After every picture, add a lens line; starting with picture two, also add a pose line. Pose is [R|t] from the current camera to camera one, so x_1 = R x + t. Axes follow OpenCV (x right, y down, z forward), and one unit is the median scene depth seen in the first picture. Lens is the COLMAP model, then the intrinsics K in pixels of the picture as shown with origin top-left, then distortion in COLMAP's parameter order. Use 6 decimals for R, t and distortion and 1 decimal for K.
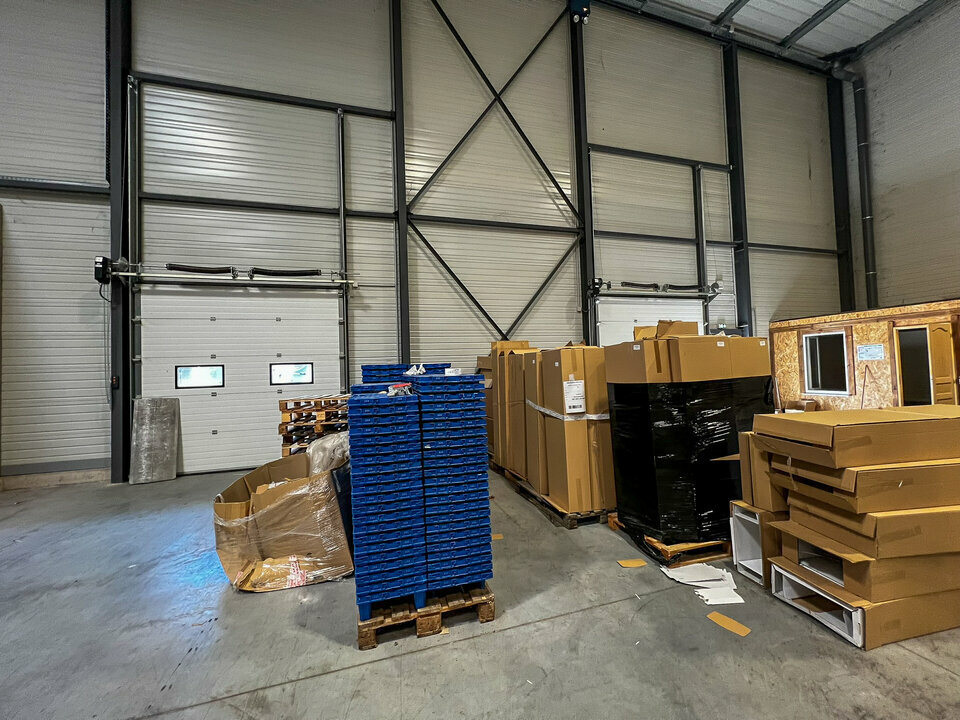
lens RADIAL K [[385.3, 0, 475.5], [0, 385.3, 366.9], [0, 0, 1]] dist [-0.002398, -0.000364]
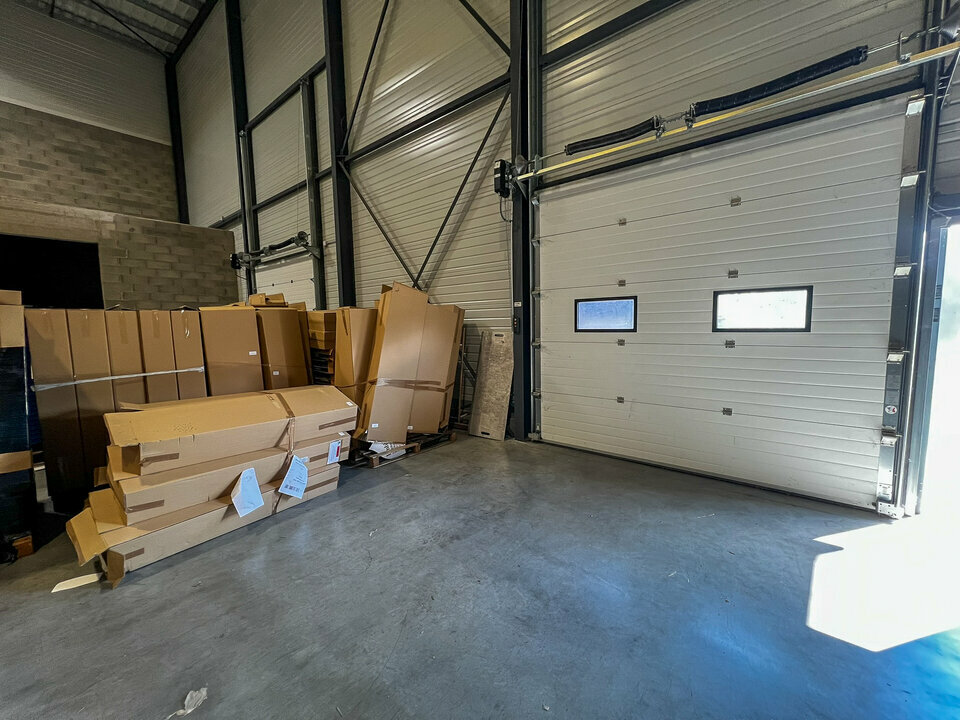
lens RADIAL K [[385.3, 0, 471.8], [0, 385.3, 363.1], [0, 0, 1]] dist [-0.002398, -0.000364]
pose [[0.550613, 0.107404, -0.827822, -0.282813], [0.018368, 0.989889, 0.140648, 0.009285], [0.834559, -0.092649, 0.543073, 0.443911]]
